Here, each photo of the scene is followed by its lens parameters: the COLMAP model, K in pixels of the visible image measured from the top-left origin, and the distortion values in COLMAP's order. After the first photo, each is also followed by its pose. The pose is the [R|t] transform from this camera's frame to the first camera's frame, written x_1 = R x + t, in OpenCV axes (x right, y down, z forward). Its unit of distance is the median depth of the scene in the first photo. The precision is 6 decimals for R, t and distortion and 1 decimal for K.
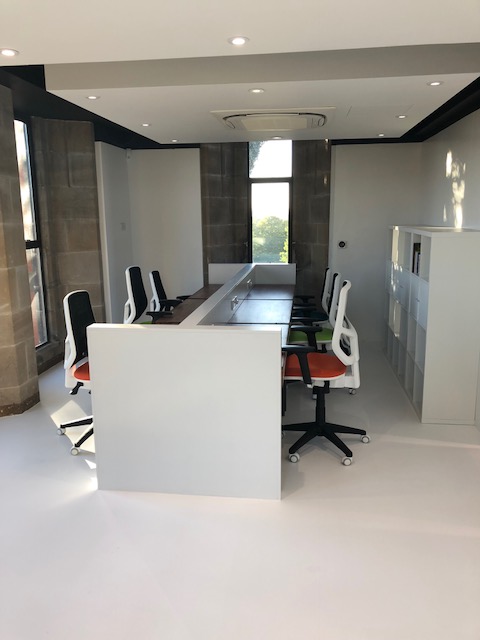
lens RADIAL K [[526.1, 0, 238.1], [0, 526.1, 323.6], [0, 0, 1]] dist [0.045022, -0.046308]
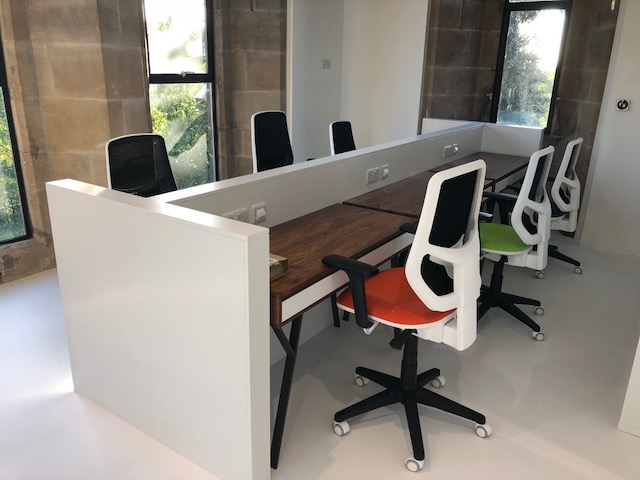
lens RADIAL K [[526.1, 0, 319.2], [0, 526.1, 238.4], [0, 0, 1]] dist [0.045022, -0.046308]
pose [[0.891137, 0.178119, -0.417310, 0.188974], [-0.129052, 0.981238, 0.143236, -0.037127], [0.434994, -0.073789, 0.897405, 0.260849]]
